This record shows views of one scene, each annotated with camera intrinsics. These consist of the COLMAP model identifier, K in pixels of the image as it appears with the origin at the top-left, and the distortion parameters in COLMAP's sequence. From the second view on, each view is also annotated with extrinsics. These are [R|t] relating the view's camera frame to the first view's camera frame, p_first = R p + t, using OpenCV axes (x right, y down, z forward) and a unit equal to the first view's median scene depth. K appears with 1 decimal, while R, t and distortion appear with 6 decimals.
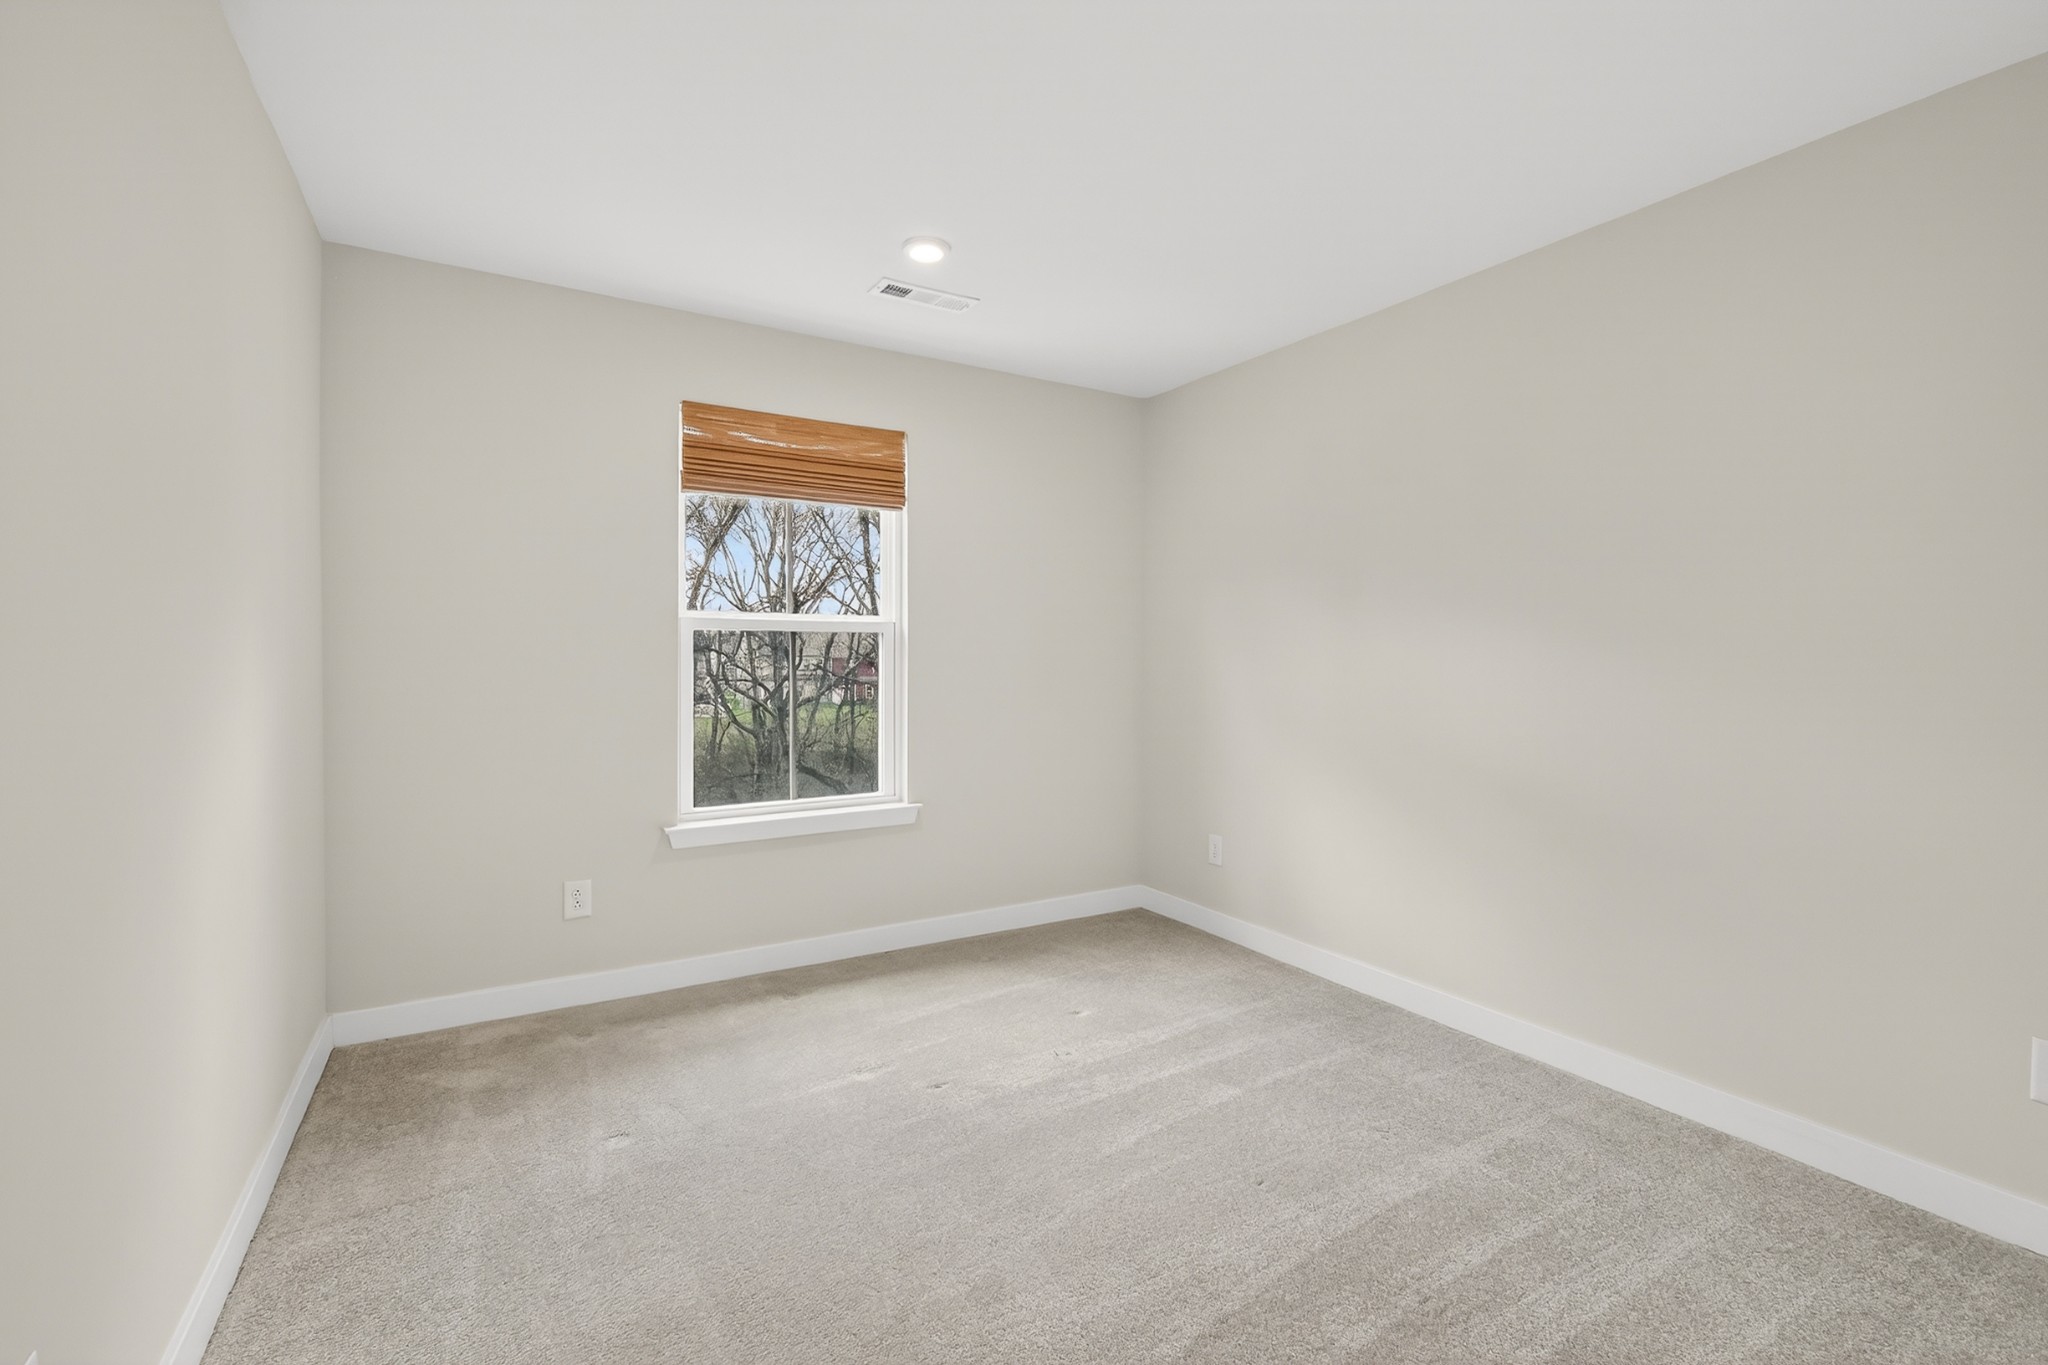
lens RADIAL K [[979.2, 0, 1027.5], [0, 979.2, 676.8], [0, 0, 1]] dist [-0.002653, -0.000231]
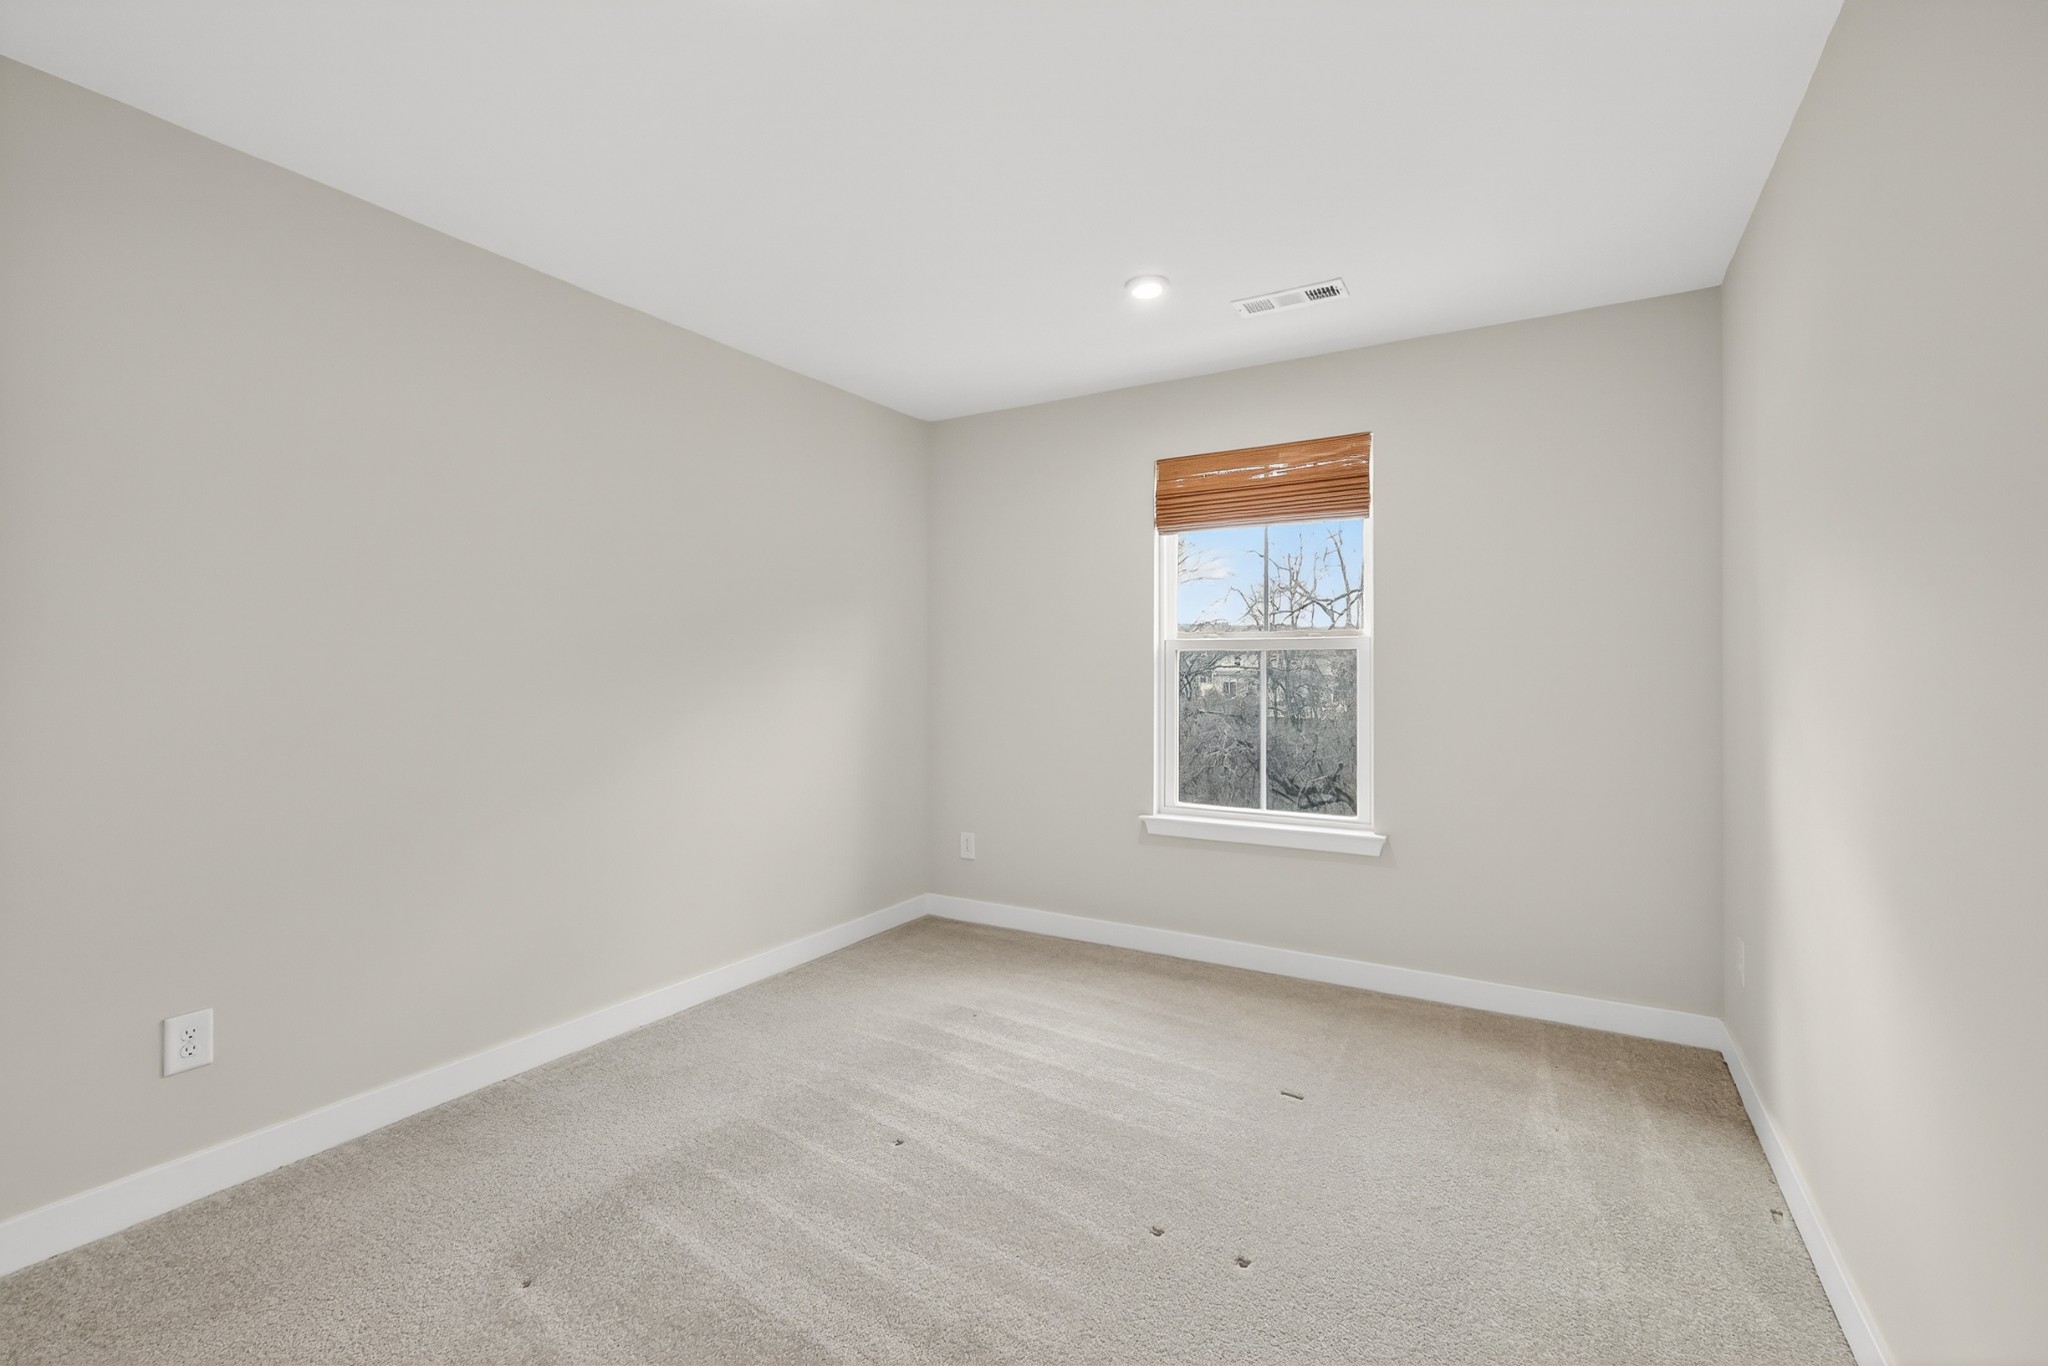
lens RADIAL K [[891.2, 0, 1026.4], [0, 891.2, 680.3], [0, 0, 1]] dist [0.001928, 0.000022]
pose [[0.444598, 0.003197, -0.895724, 0.509442], [-0.018655, 0.999810, -0.005691, -0.003907], [0.895536, 0.019240, 0.444573, 0.349878]]
